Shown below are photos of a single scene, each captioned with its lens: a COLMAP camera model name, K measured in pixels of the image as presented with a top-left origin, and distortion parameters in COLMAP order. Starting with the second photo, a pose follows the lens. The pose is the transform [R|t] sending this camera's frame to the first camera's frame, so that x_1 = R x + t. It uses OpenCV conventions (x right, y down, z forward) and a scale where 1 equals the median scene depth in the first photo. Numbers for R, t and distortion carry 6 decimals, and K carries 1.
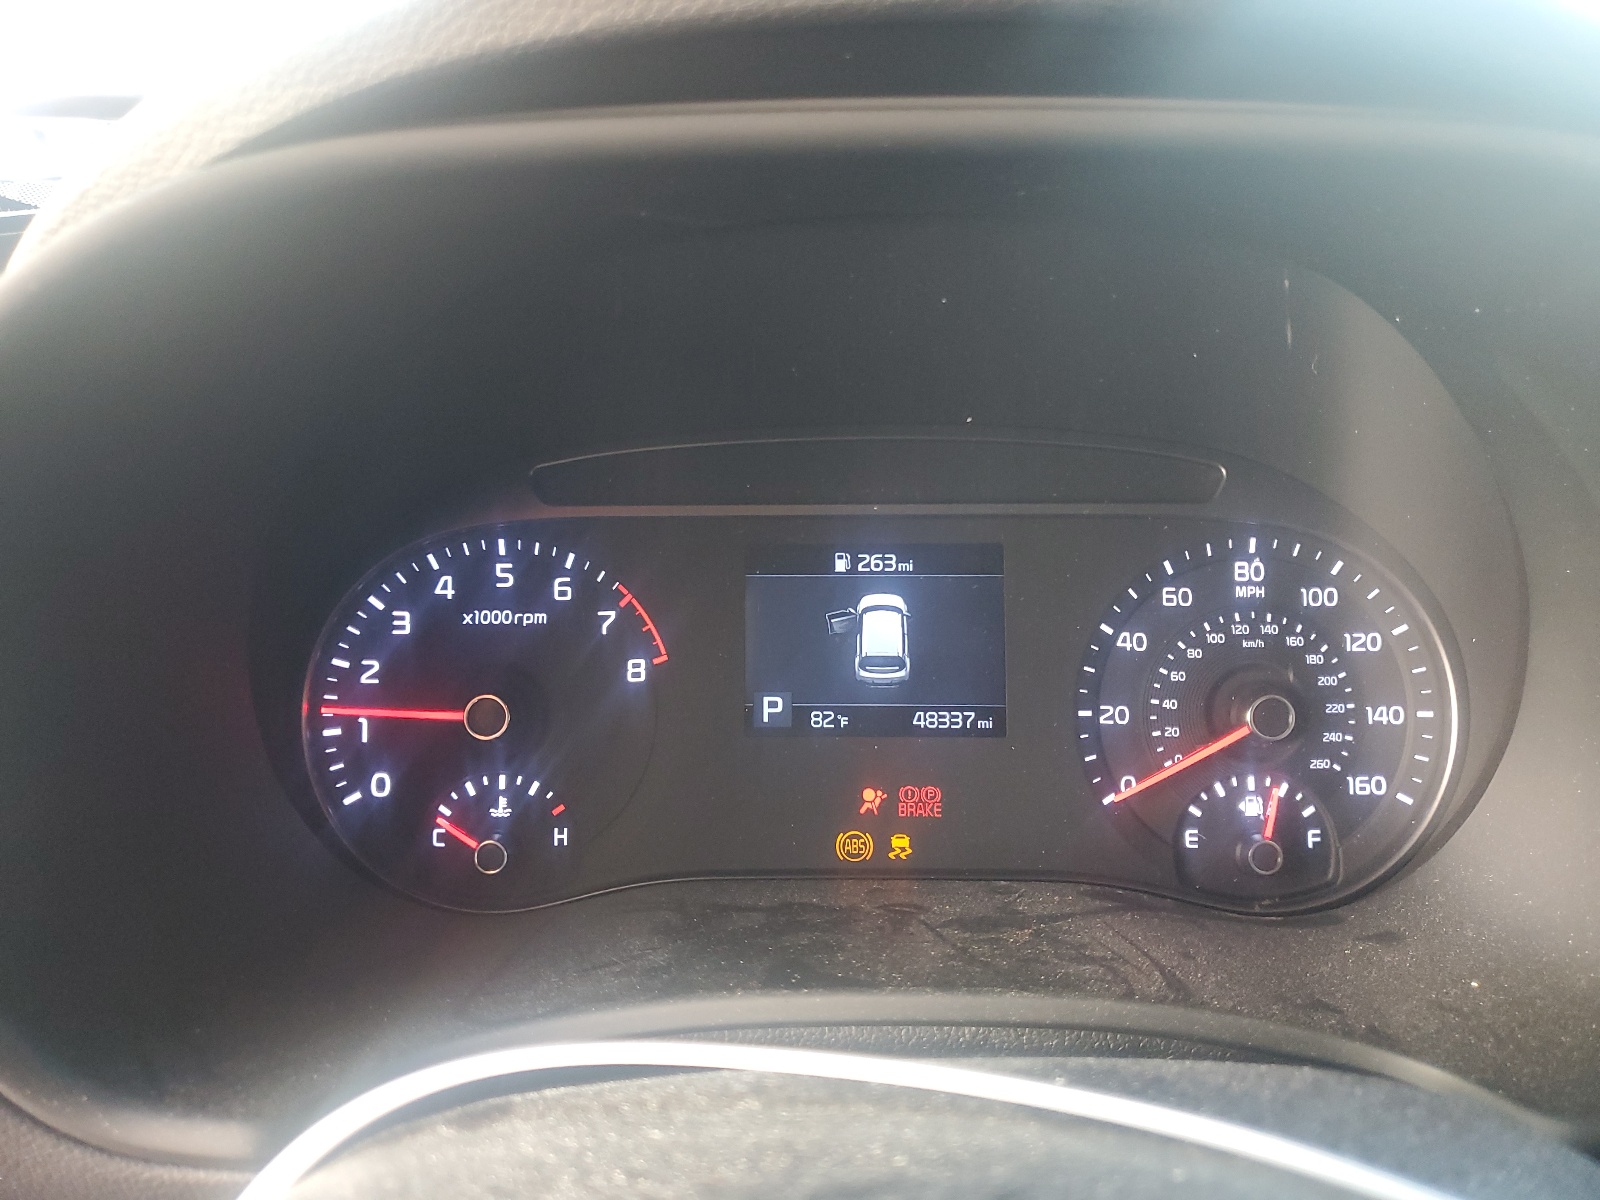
lens RADIAL K [[1201.8, 0, 799.0], [0, 1201.8, 596.3], [0, 0, 1]] dist [0.016638, 0.003210]
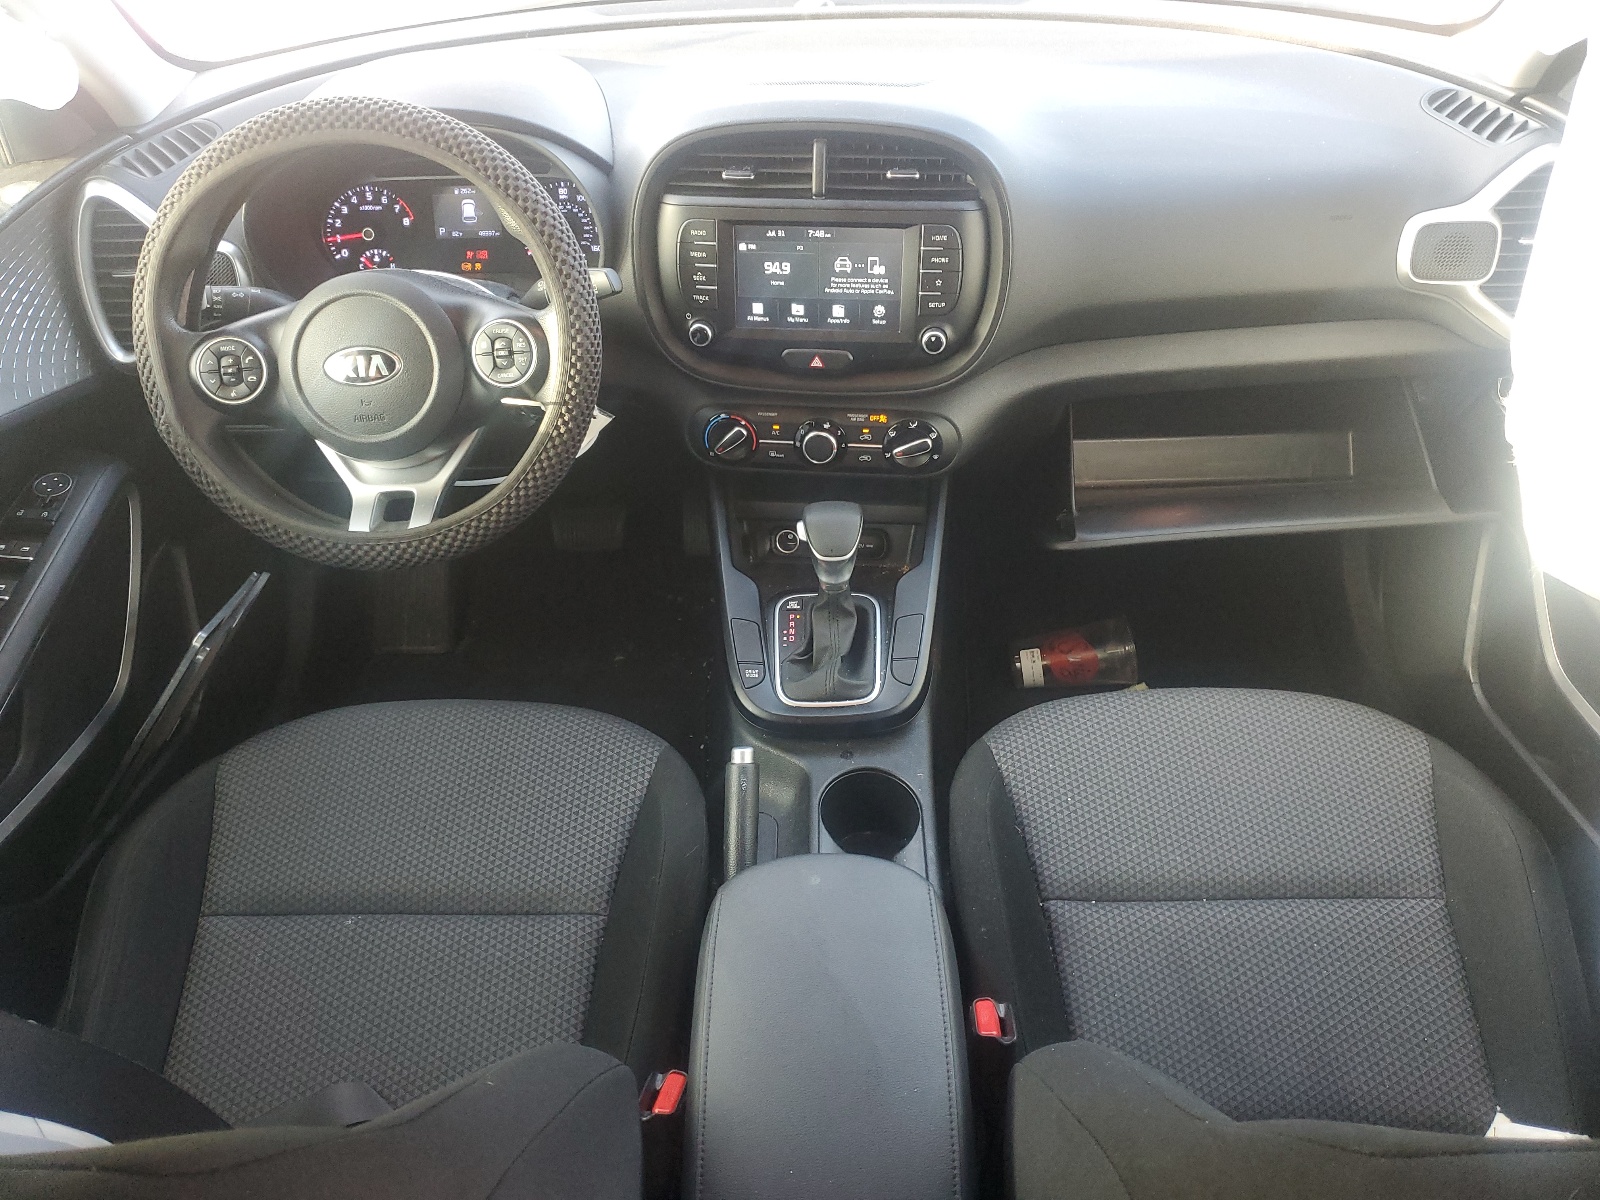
lens RADIAL K [[1201.8, 0, 803.8], [0, 1201.8, 601.5], [0, 0, 1]] dist [0.016638, 0.003210]
pose [[0.999638, -0.025619, 0.008203, 1.094491], [0.021709, 0.948369, 0.316426, 0.020544], [-0.015886, -0.316133, 0.948582, -3.136524]]
